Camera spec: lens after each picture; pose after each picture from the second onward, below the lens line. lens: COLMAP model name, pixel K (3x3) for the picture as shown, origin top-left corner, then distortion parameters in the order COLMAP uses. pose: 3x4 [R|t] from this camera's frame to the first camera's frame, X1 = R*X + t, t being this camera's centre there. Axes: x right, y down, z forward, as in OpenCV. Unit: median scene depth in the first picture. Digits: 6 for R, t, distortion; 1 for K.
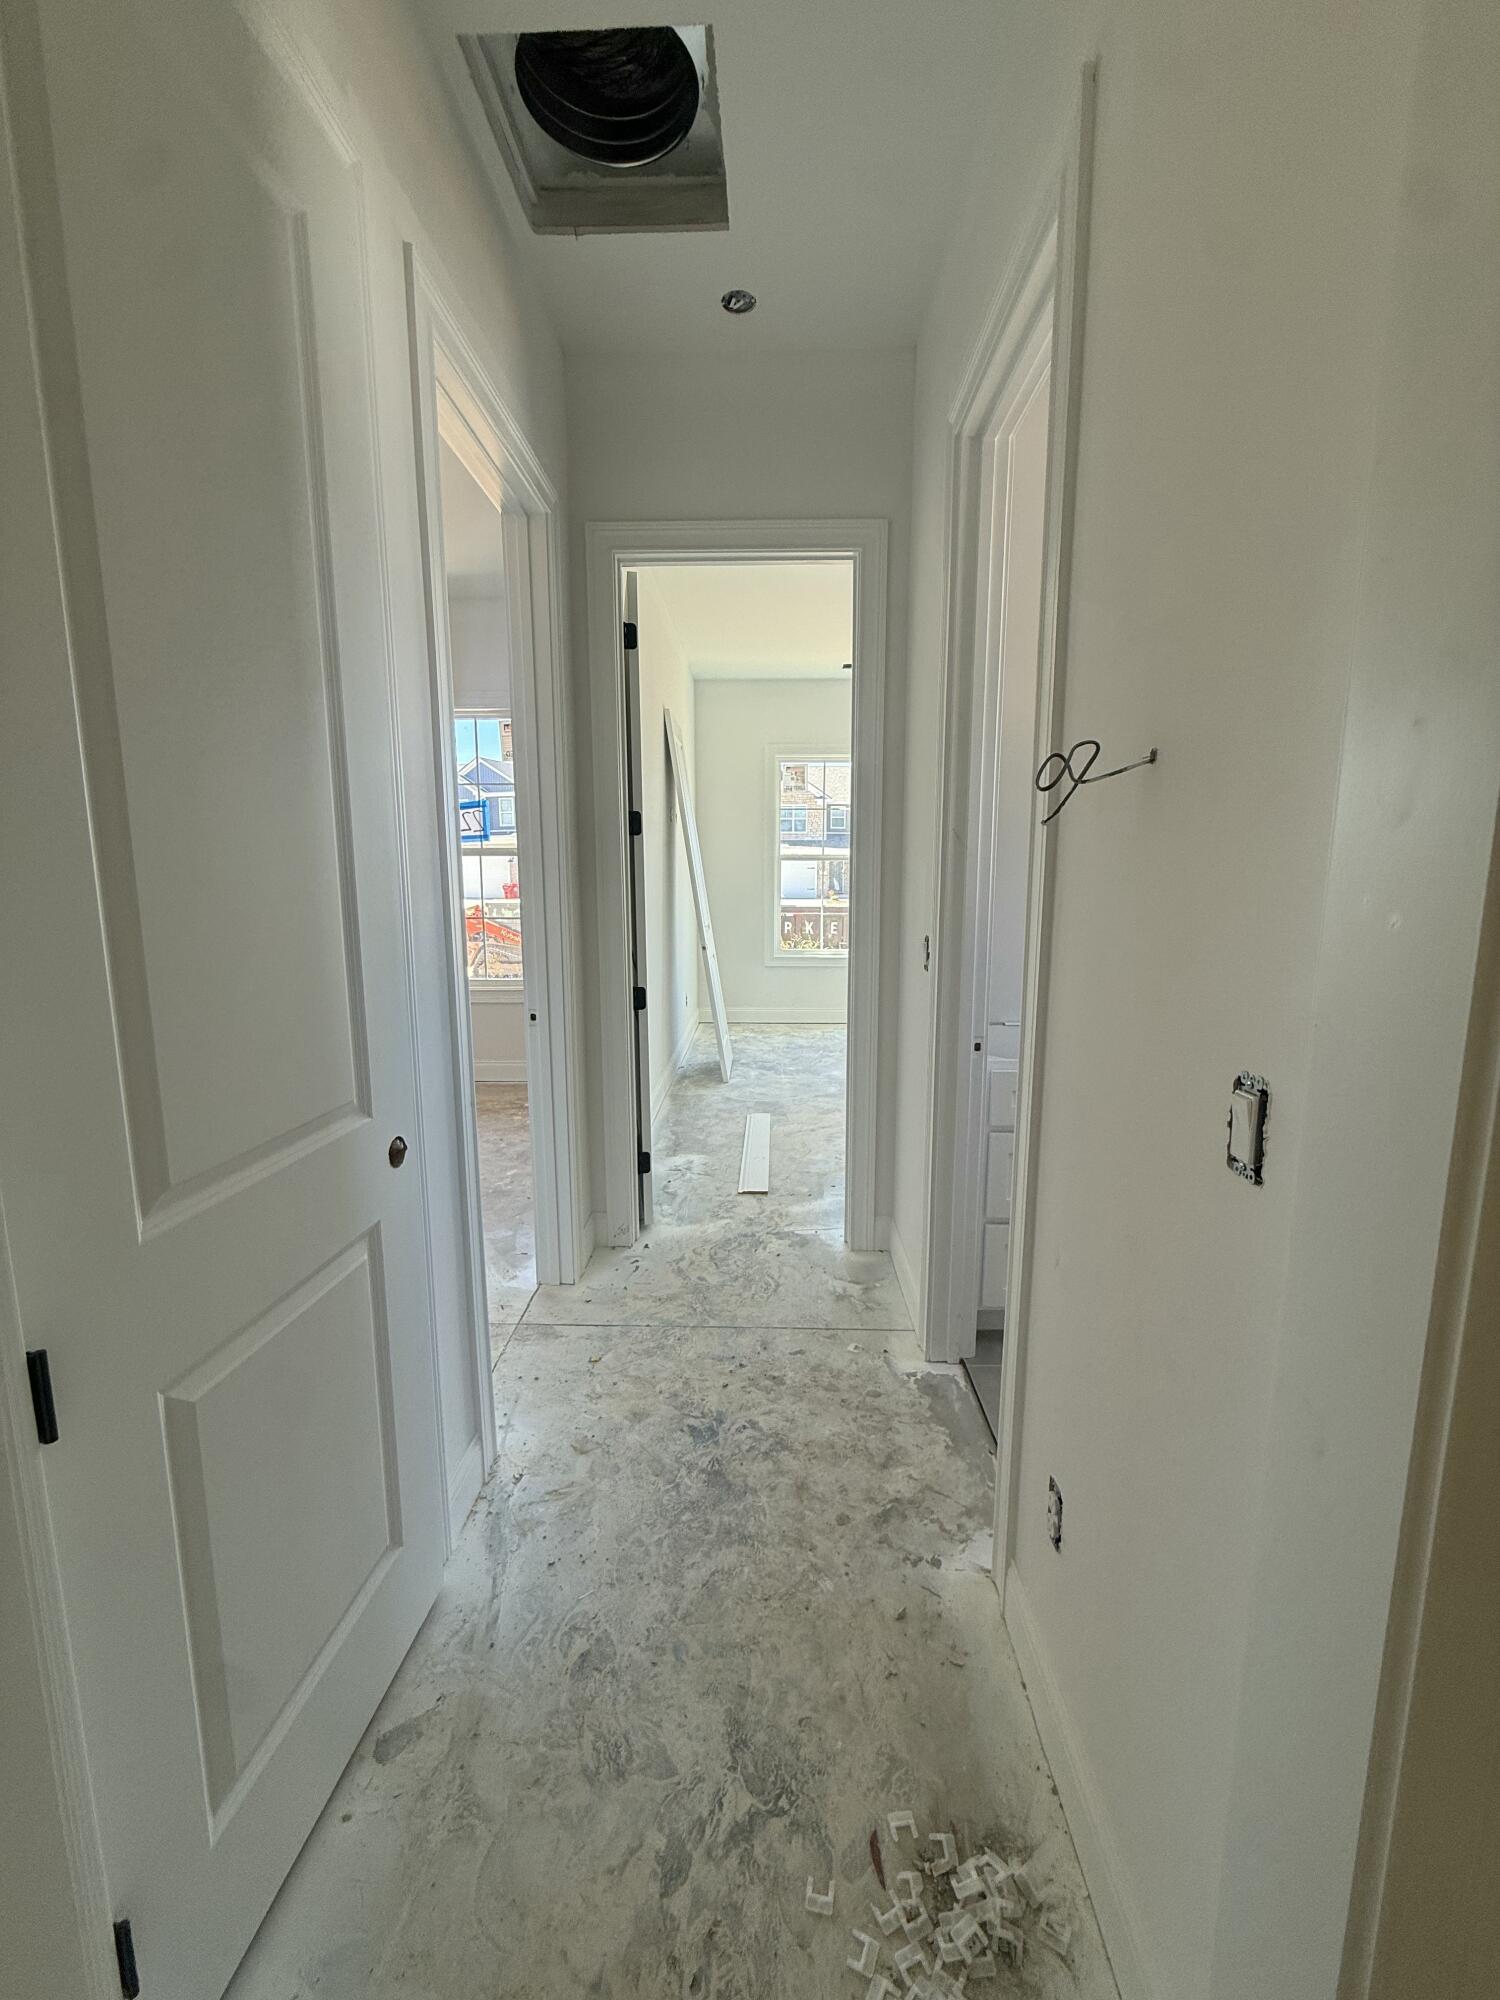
lens RADIAL K [[798.1, 0, 750.0], [0, 798.1, 1000.0], [0, 0, 1]] dist [-0.001912, 0.000804]
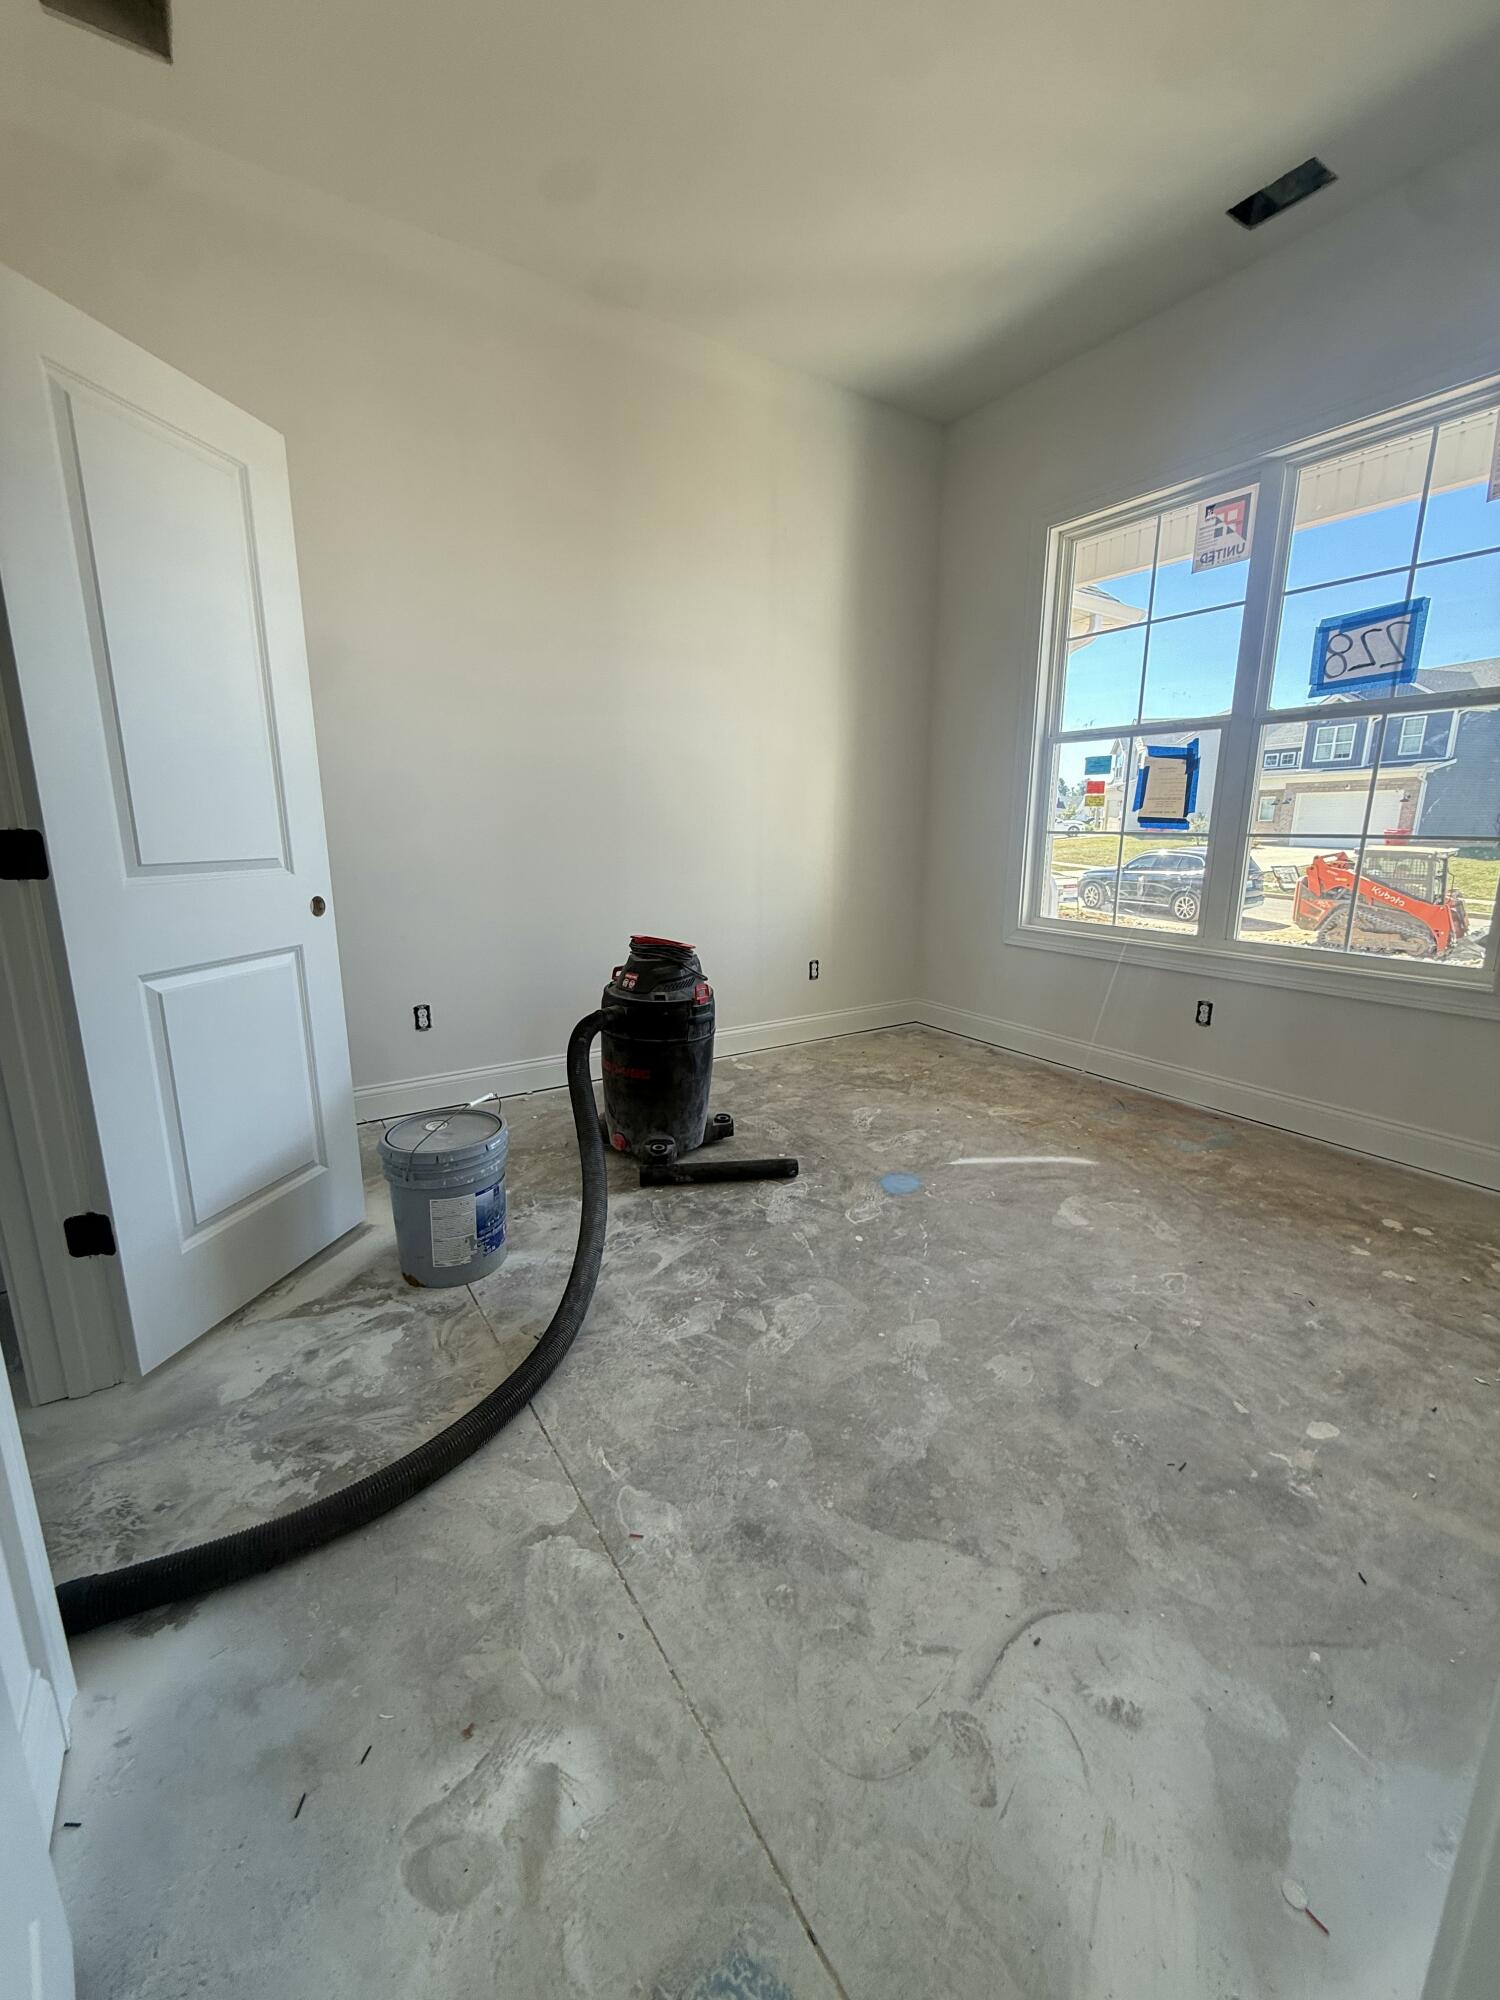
lens RADIAL K [[798.1, 0, 750.0], [0, 798.1, 1000.0], [0, 0, 1]] dist [-0.001912, 0.000804]
pose [[0.575101, 0.176532, -0.798808, -0.161396], [-0.127013, 0.983867, 0.125986, -0.013907], [0.808162, 0.029004, 0.588245, 0.462248]]
